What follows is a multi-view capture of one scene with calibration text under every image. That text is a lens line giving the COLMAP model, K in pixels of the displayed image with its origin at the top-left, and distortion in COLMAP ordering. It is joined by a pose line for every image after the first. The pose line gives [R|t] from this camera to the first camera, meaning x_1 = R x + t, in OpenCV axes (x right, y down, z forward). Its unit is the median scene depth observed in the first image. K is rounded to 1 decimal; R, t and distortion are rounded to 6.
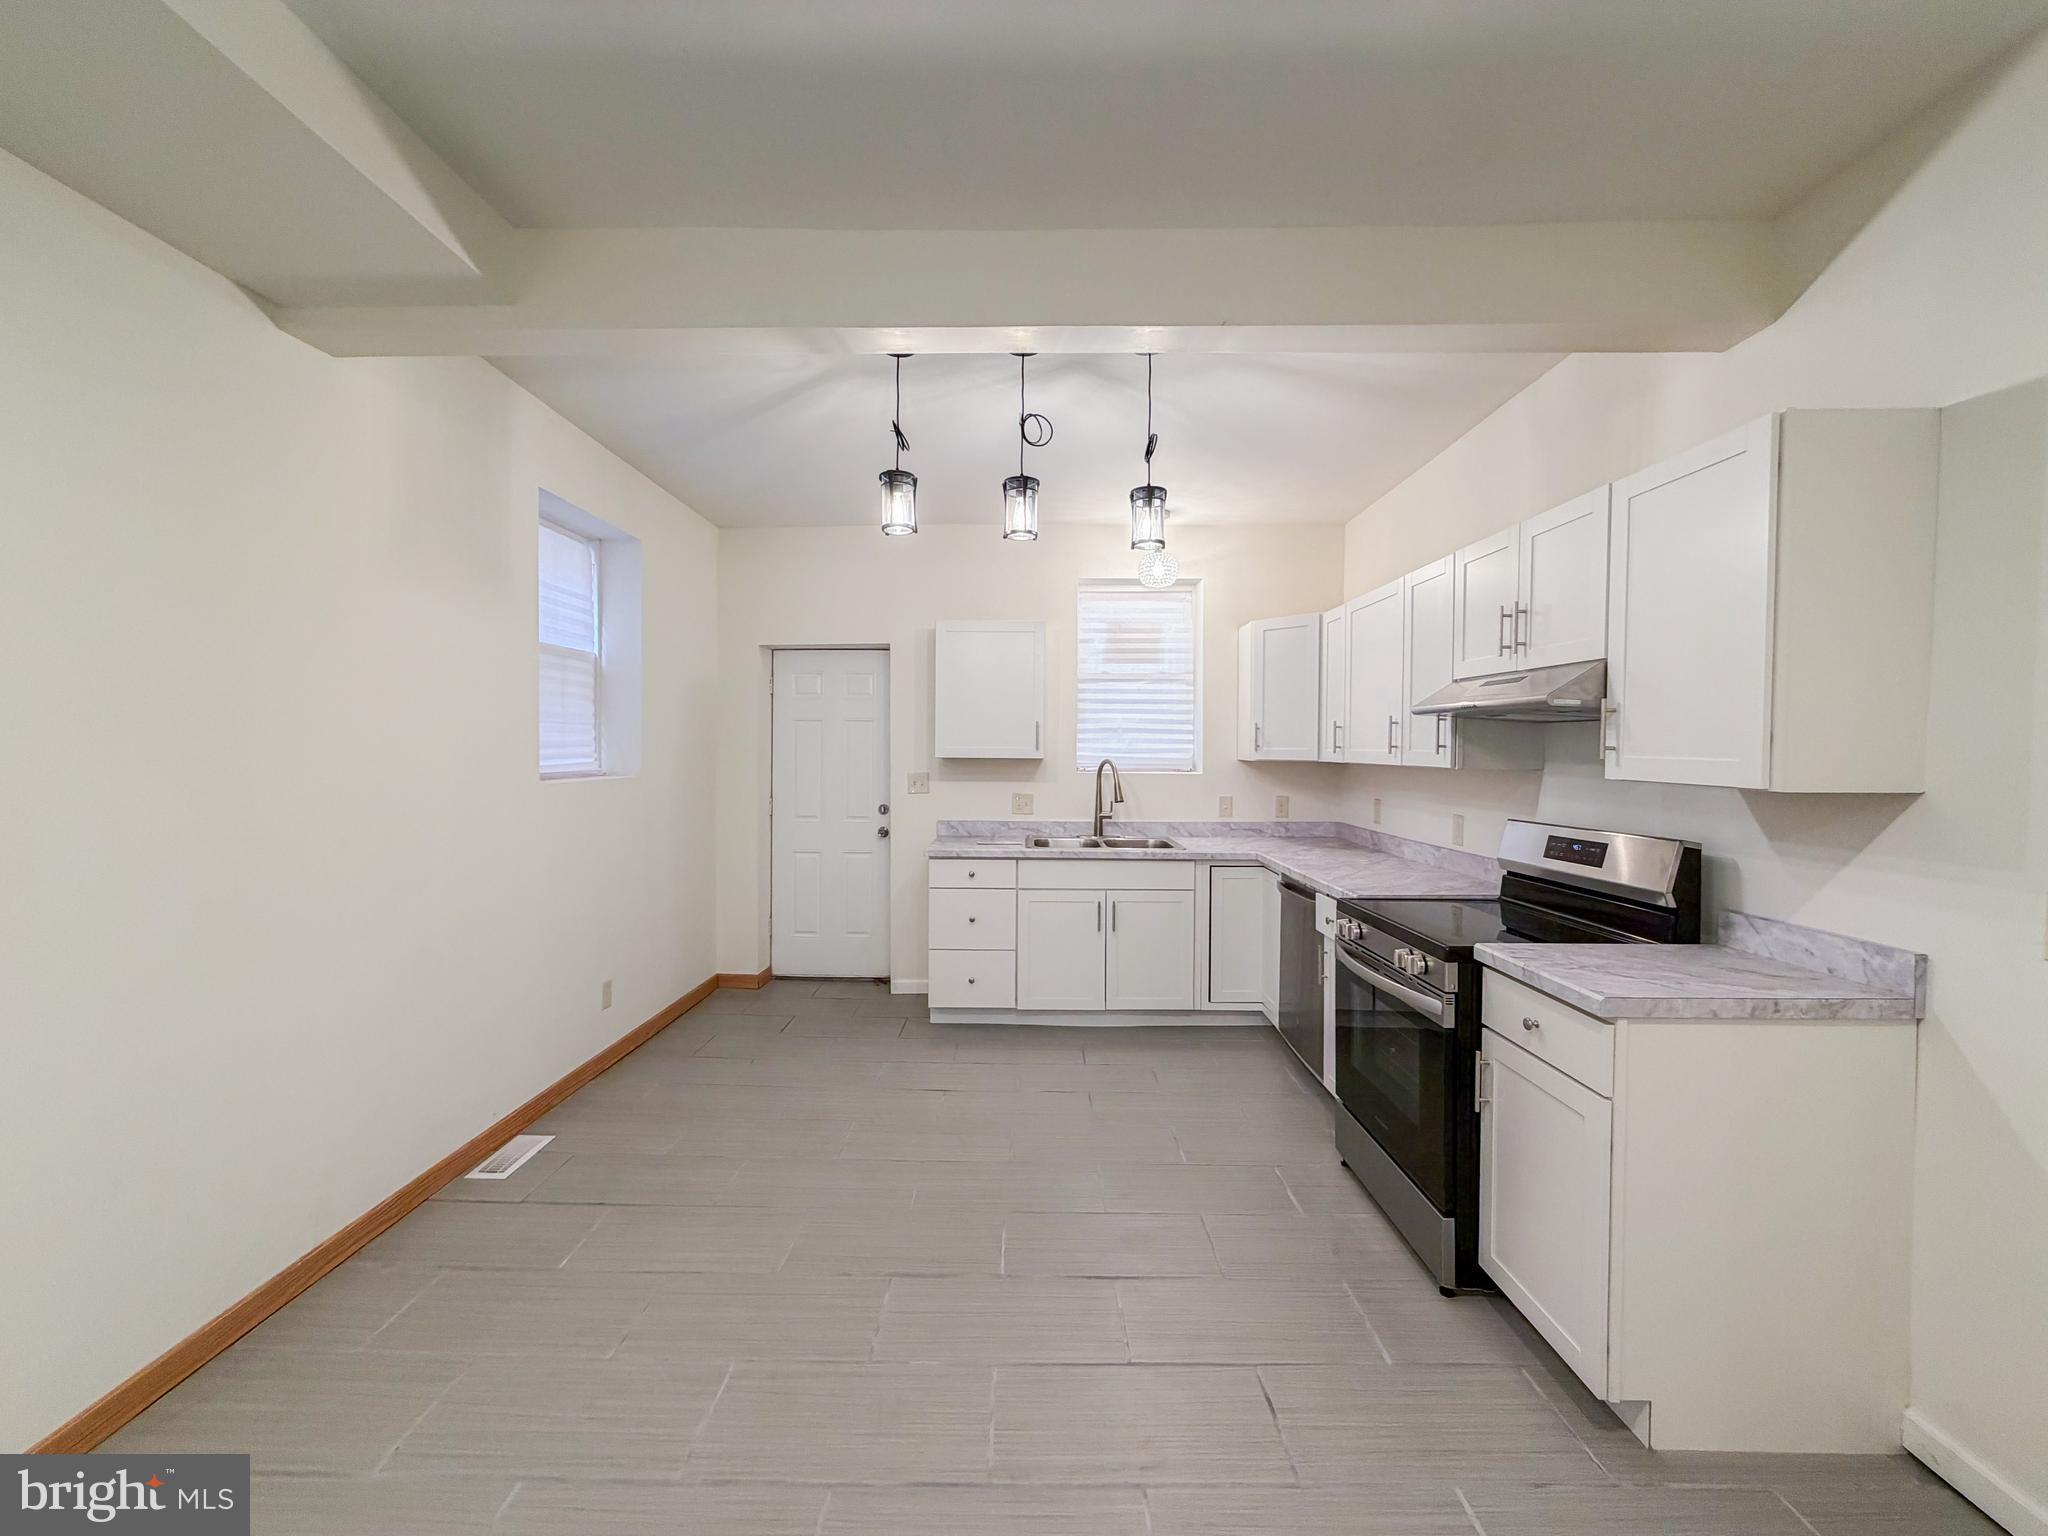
lens RADIAL K [[828.8, 0, 1033.7], [0, 828.8, 764.2], [0, 0, 1]] dist [0.000414, 0.000523]
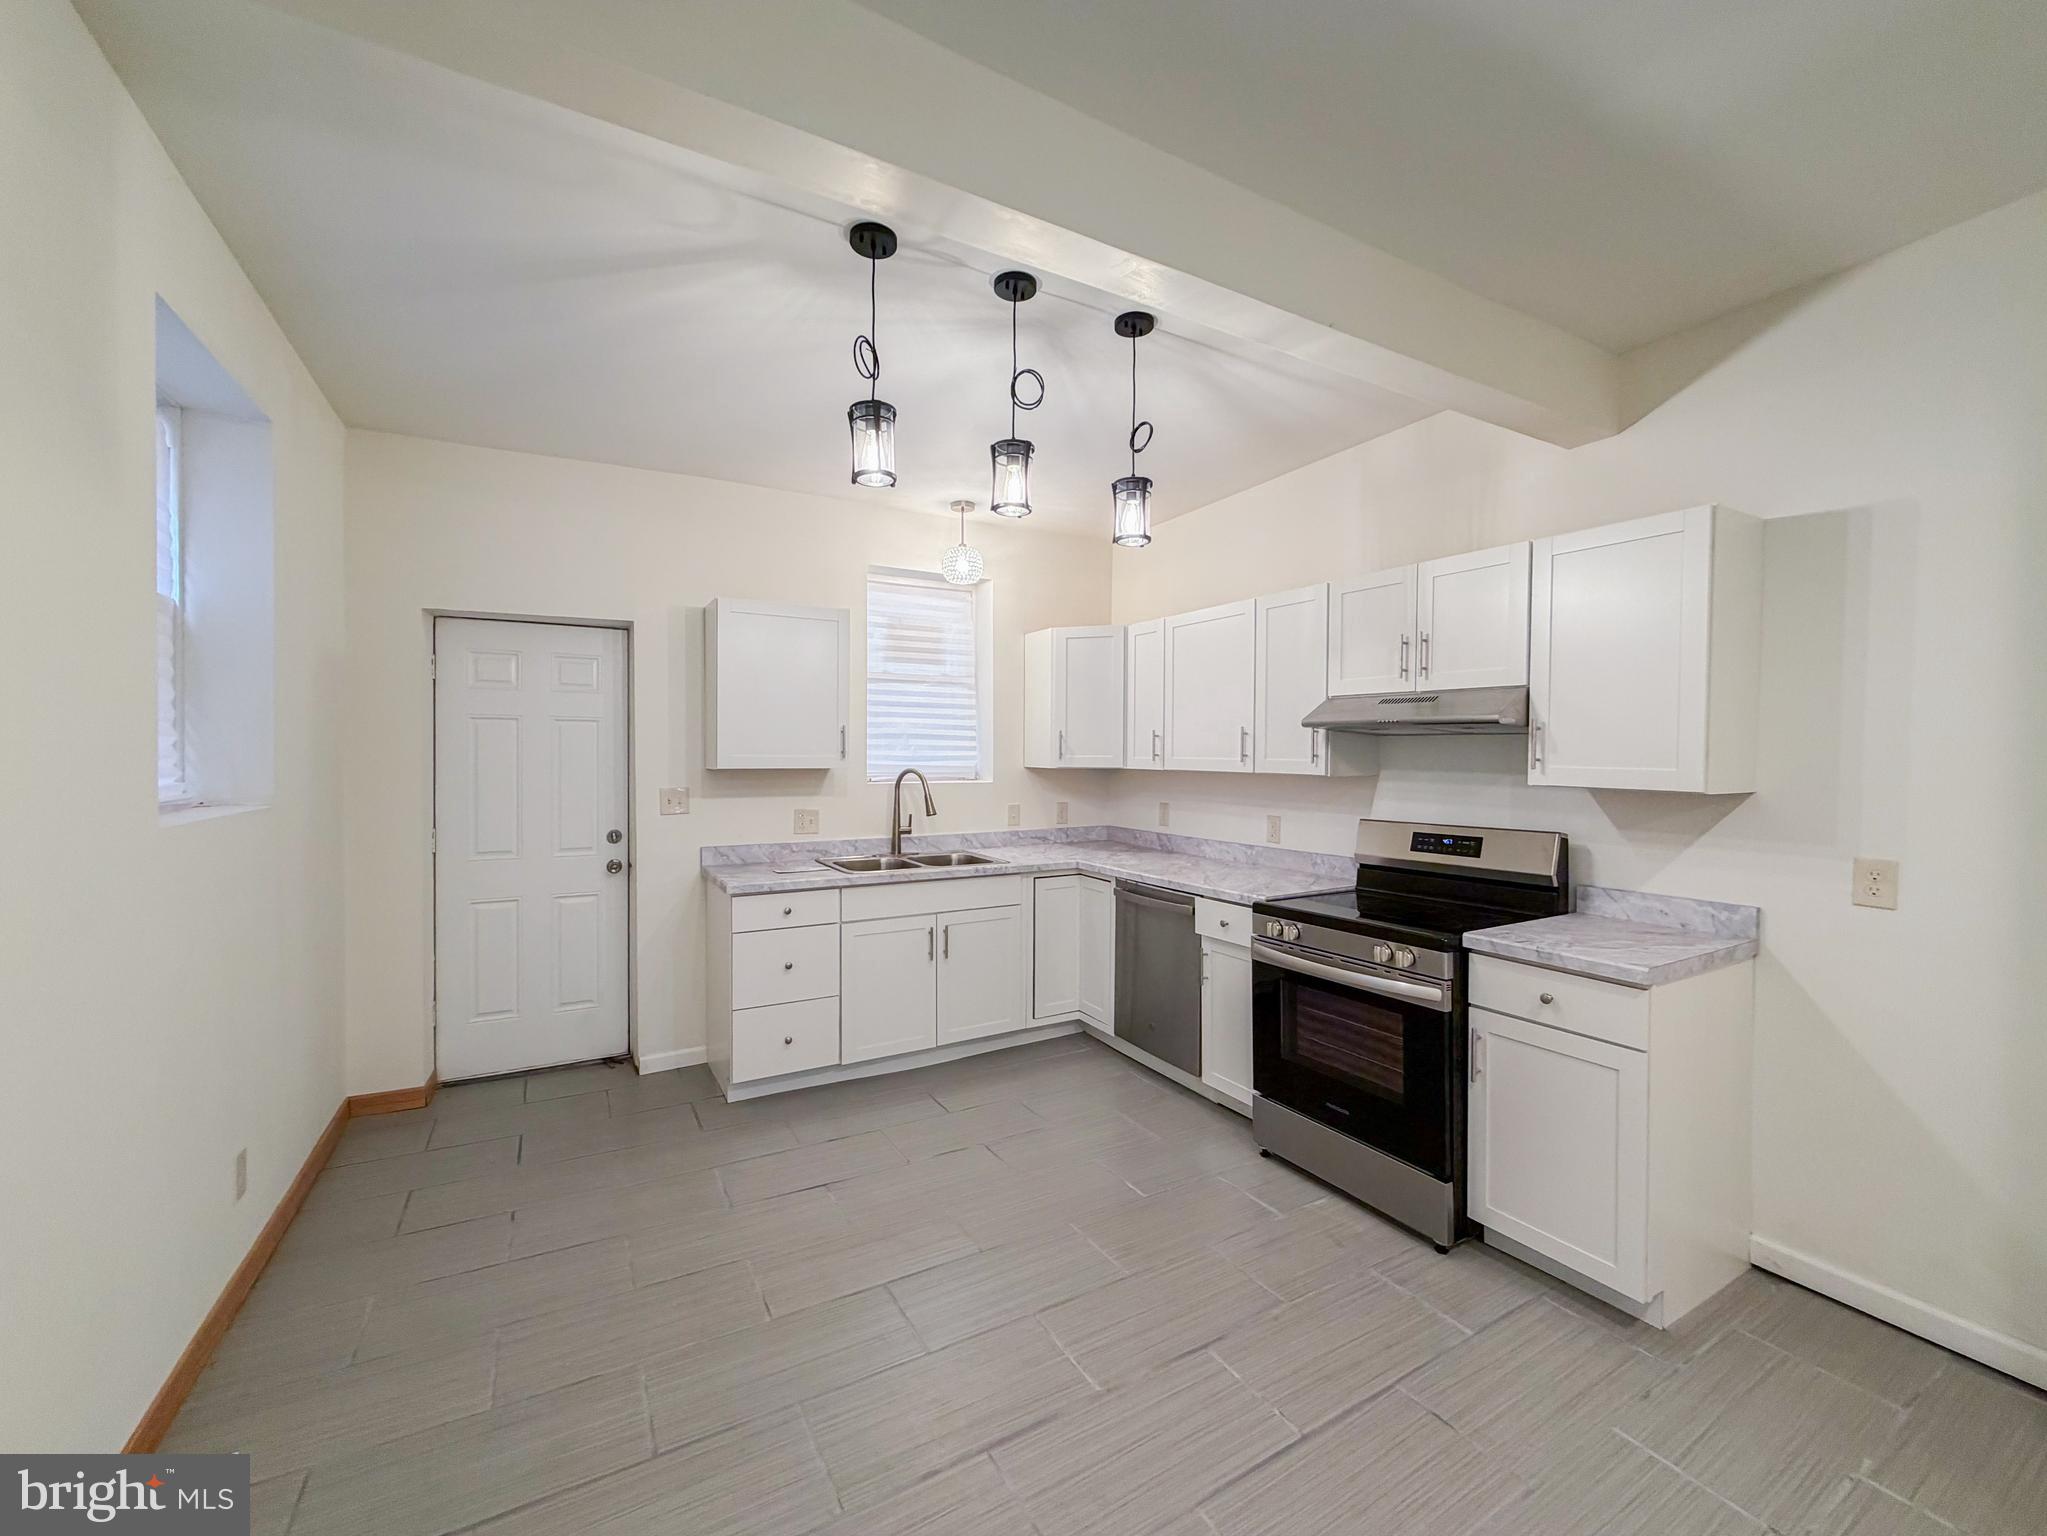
lens RADIAL K [[828.4, 0, 1030.6], [0, 828.4, 764.0], [0, 0, 1]] dist [0.000414, 0.000523]
pose [[0.860758, -0.008314, 0.508946, -0.309669], [0.009865, 0.999951, -0.000350, -0.011052], [-0.508918, 0.005322, 0.860798, 0.186325]]
